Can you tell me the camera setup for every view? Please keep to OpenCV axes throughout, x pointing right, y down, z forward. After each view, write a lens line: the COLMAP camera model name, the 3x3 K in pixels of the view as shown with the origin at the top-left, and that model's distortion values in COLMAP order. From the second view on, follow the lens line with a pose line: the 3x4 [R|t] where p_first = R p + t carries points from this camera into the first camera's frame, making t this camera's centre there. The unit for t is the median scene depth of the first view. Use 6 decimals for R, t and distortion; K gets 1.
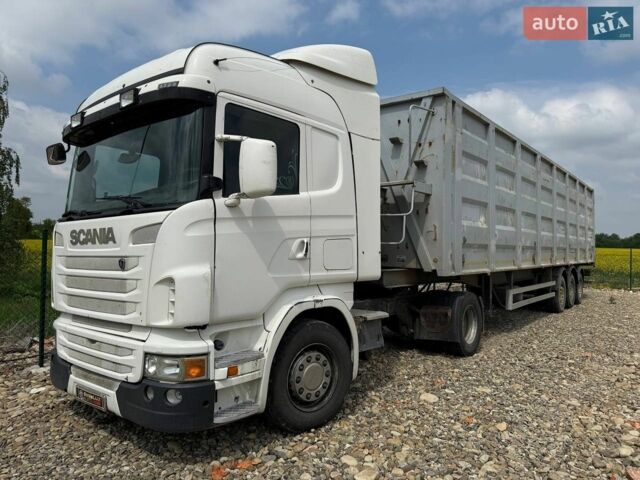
lens RADIAL K [[449.0, 0, 320.0], [0, 449.0, 240.0], [0, 0, 1]] dist [0.108385, -0.128638]
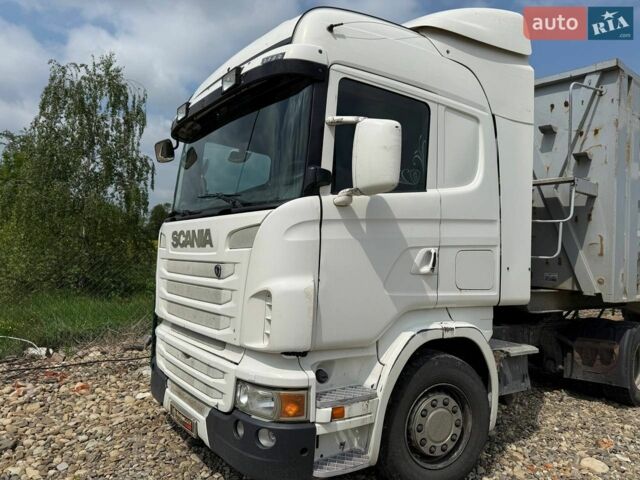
lens RADIAL K [[449.0, 0, 320.0], [0, 449.0, 240.0], [0, 0, 1]] dist [0.108385, -0.128638]
pose [[0.969544, 0.027077, -0.243415, -0.031882], [-0.030961, 0.999447, -0.012142, -0.001943], [0.242952, 0.019309, 0.969846, 0.185020]]
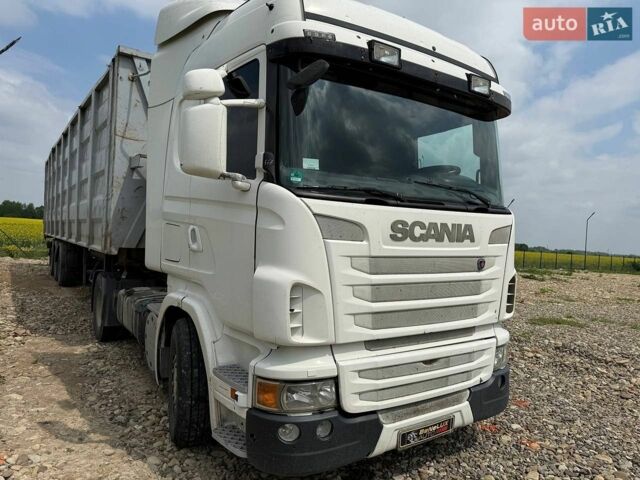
lens RADIAL K [[449.0, 0, 320.0], [0, 449.0, 240.0], [0, 0, 1]] dist [0.108385, -0.128638]
pose [[0.285045, -0.001783, 0.958512, -1.261480], [-0.055618, 0.998283, 0.018396, 0.002797], [-0.956899, -0.058554, 0.284457, 0.925105]]
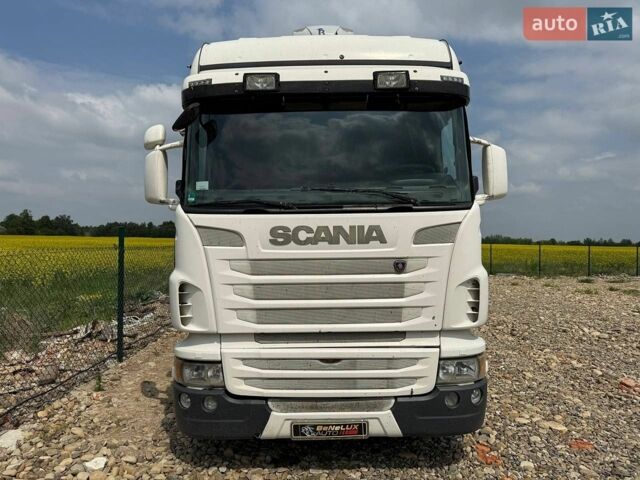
lens RADIAL K [[449.0, 0, 320.0], [0, 449.0, 240.0], [0, 0, 1]] dist [0.108385, -0.128638]
pose [[0.779439, -0.001726, 0.626476, -0.978437], [-0.005302, 0.999942, 0.009351, -0.005931], [-0.626456, -0.010610, 0.779385, 0.354532]]
